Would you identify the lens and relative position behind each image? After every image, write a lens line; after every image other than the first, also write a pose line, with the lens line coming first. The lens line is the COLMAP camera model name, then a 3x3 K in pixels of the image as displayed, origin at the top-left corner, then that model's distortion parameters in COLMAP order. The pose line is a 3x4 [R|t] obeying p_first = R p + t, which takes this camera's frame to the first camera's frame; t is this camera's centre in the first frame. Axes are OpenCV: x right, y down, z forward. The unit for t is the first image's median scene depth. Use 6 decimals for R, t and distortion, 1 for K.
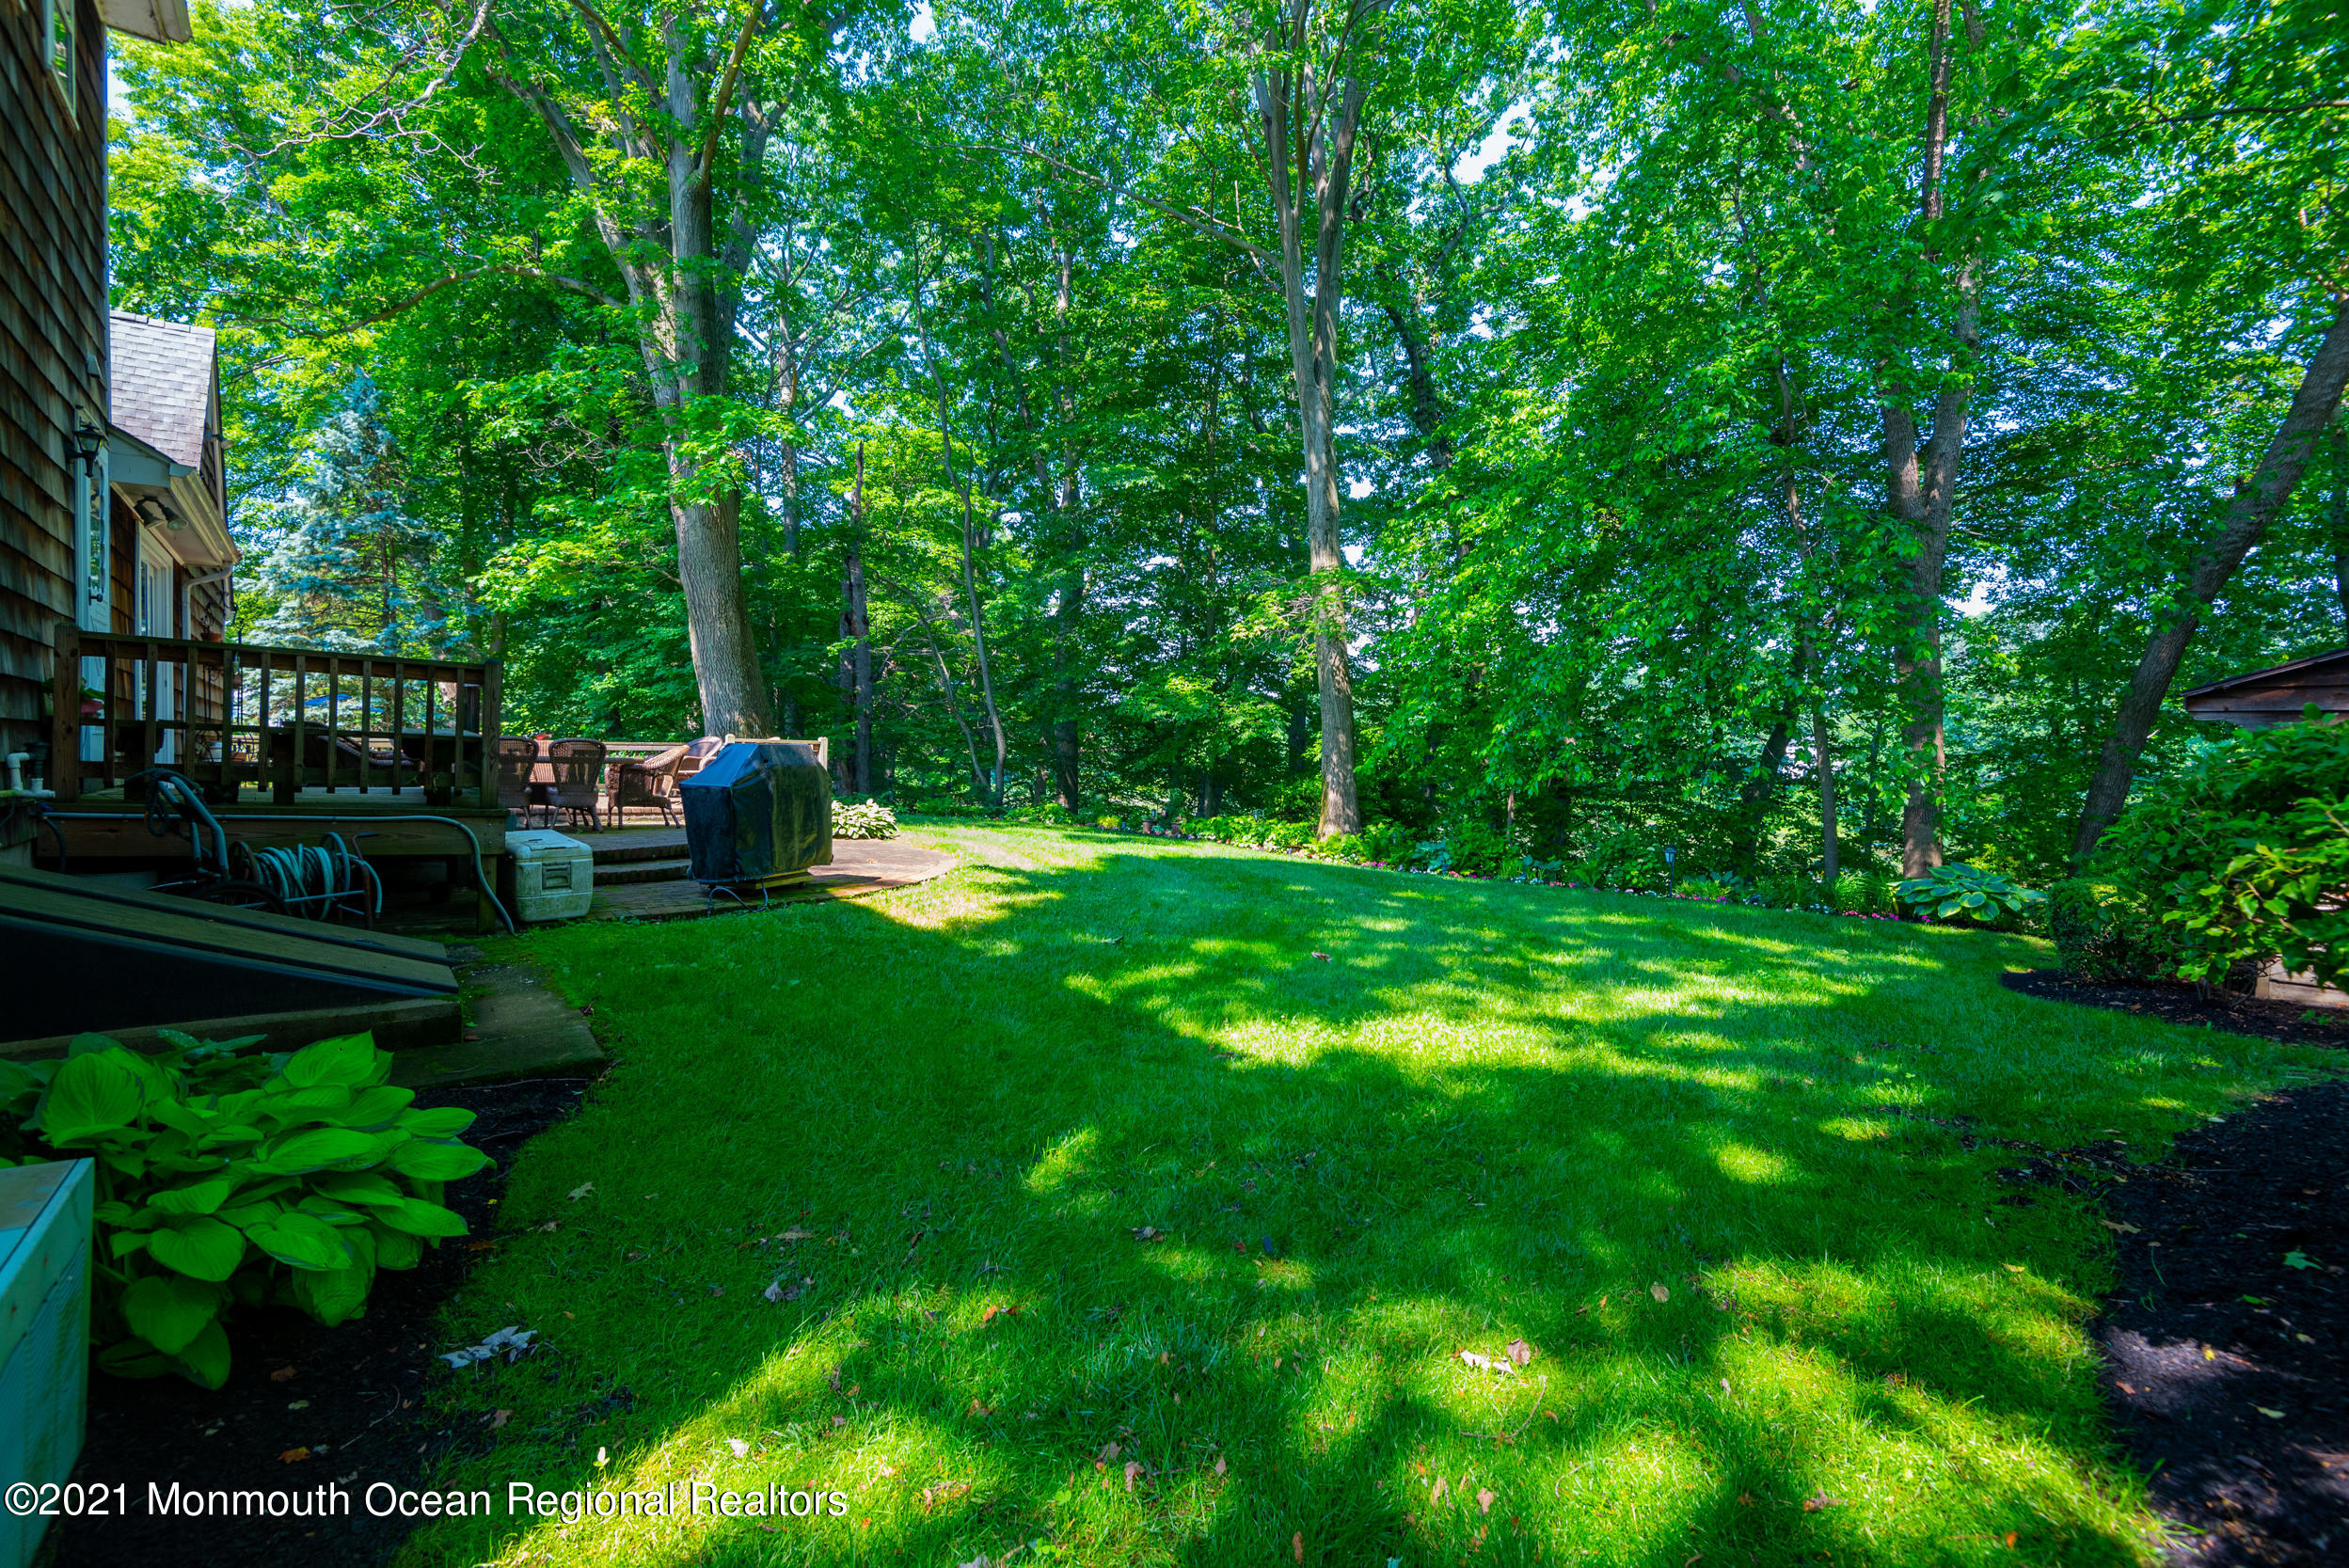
lens RADIAL K [[1062.5, 0, 1179.1], [0, 1062.5, 786.6], [0, 0, 1]] dist [0.001012, -0.002364]
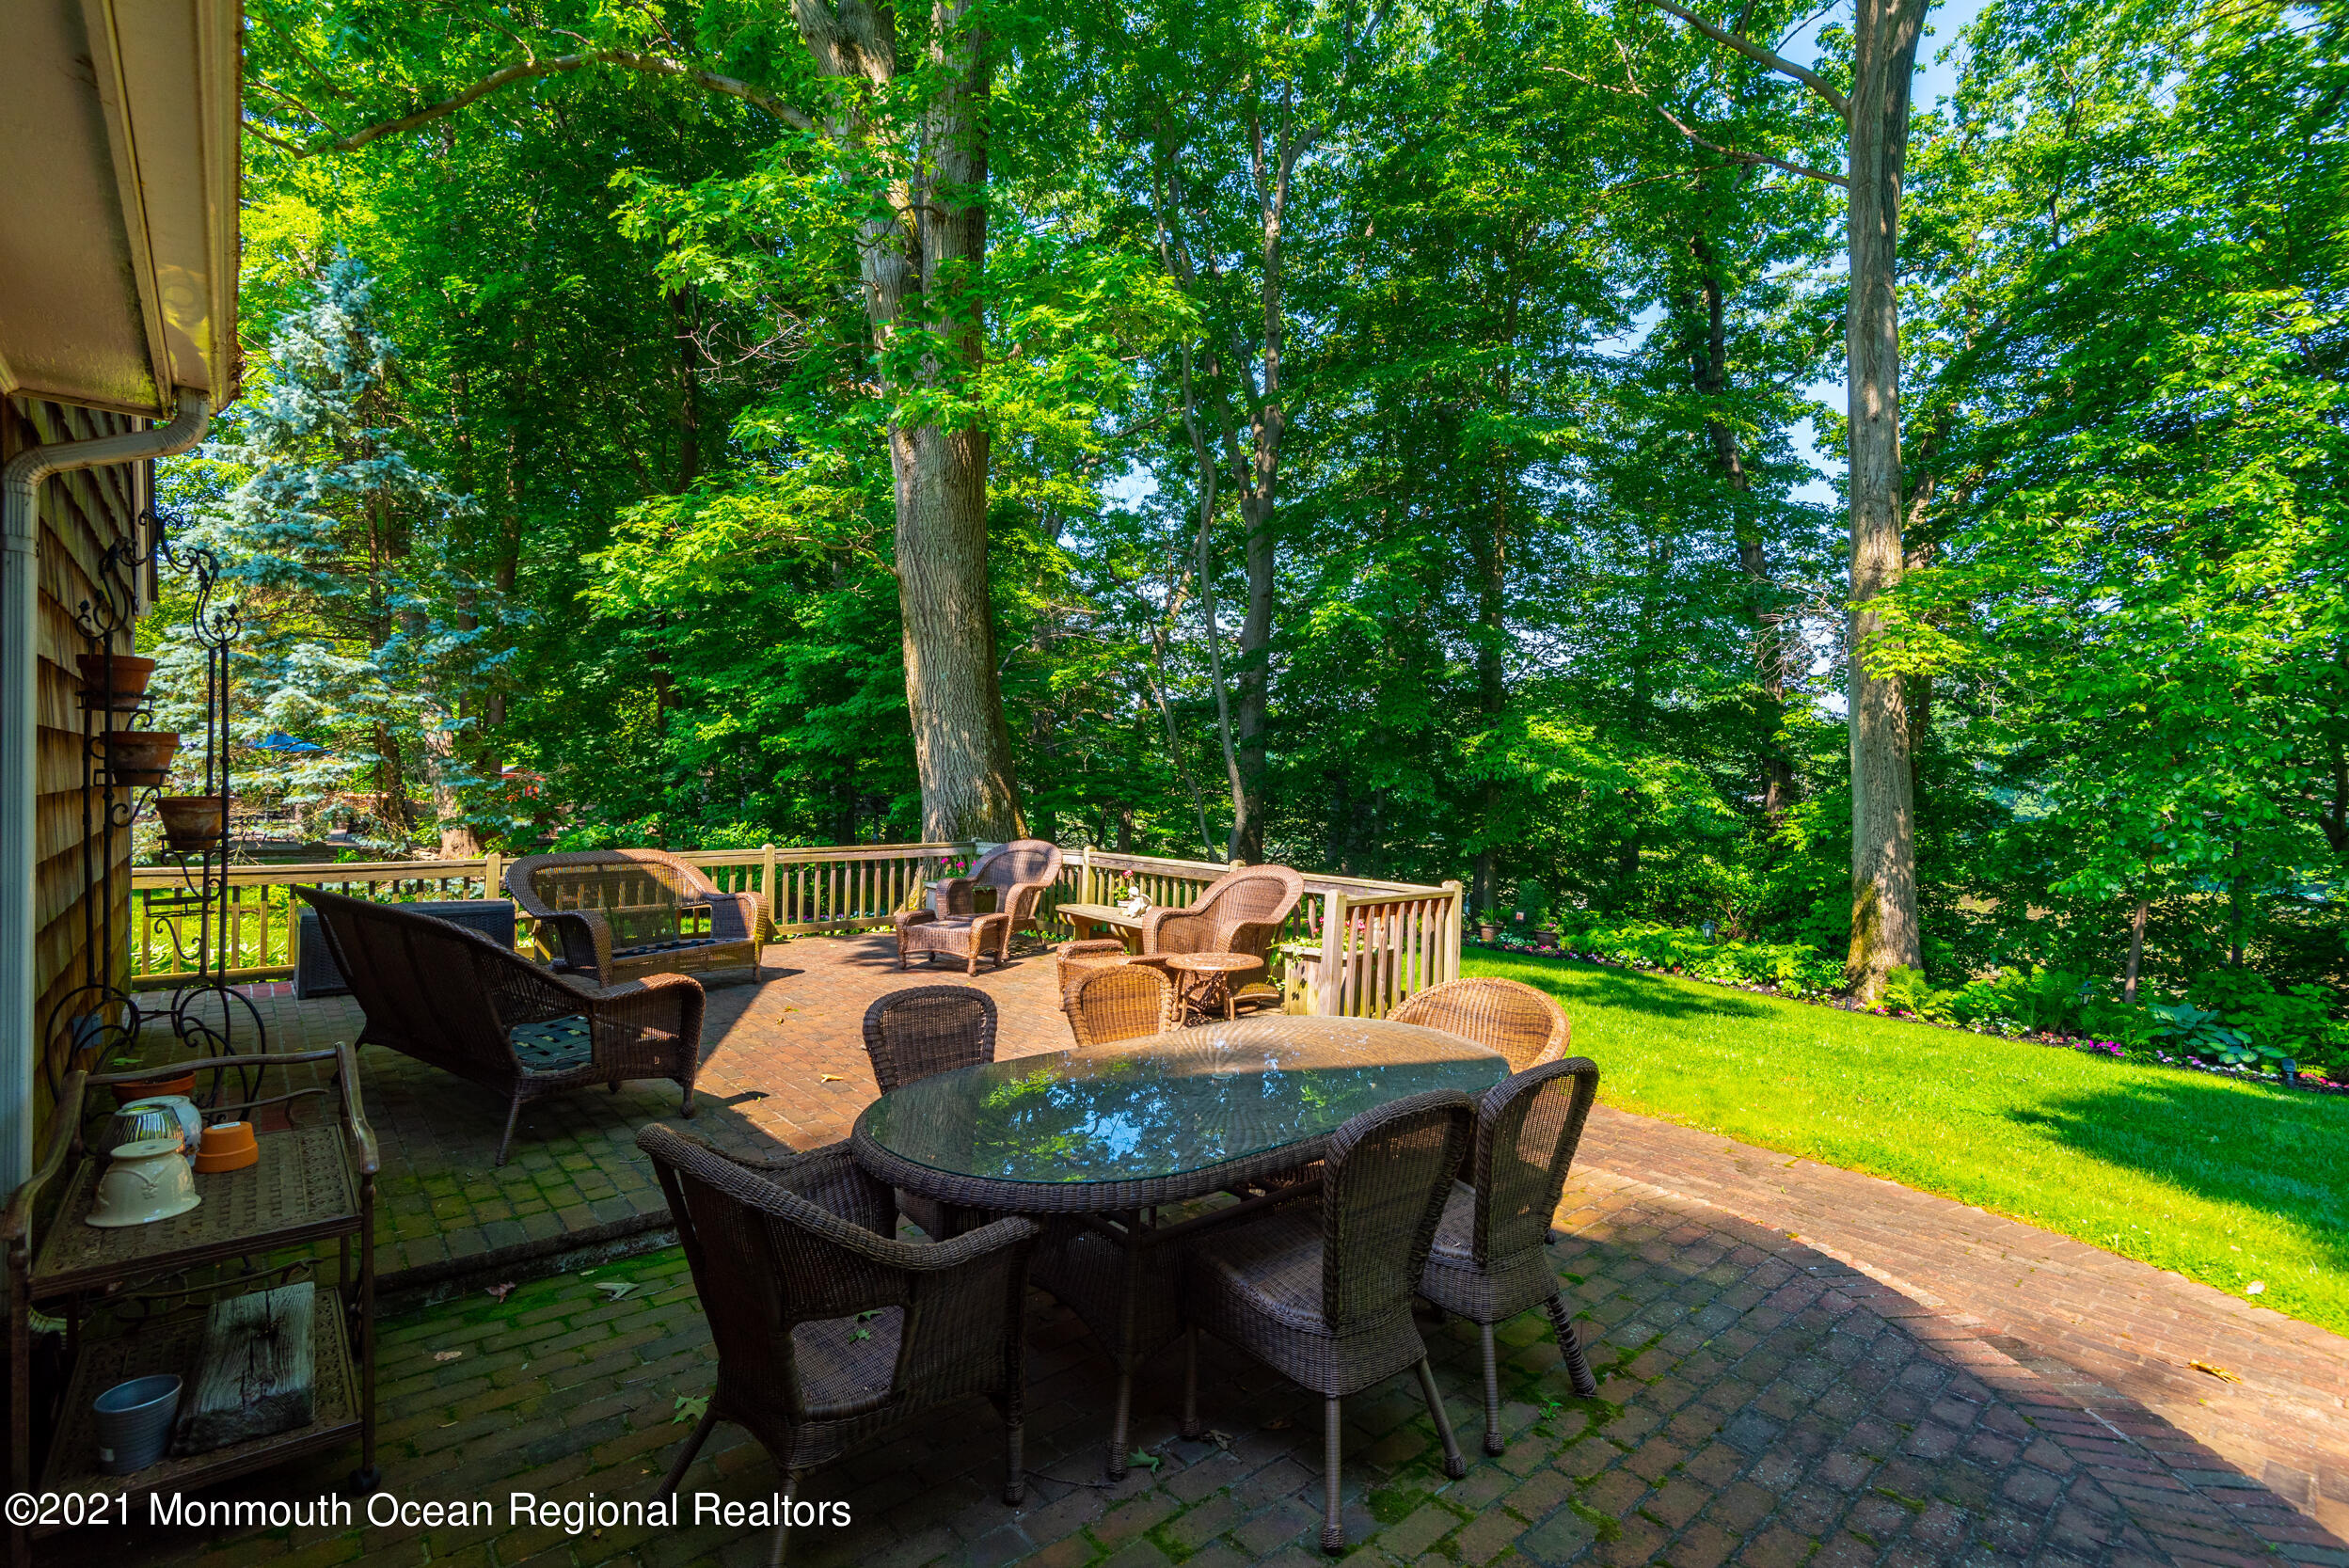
lens RADIAL K [[1062.5, 0, 1169.5], [0, 1062.5, 779.2], [0, 0, 1]] dist [0.001012, -0.002364]
pose [[0.998154, 0.001004, 0.060732, -0.319063], [0.000325, 0.999761, -0.021865, -0.052863], [-0.060739, 0.021844, 0.997915, 0.341773]]
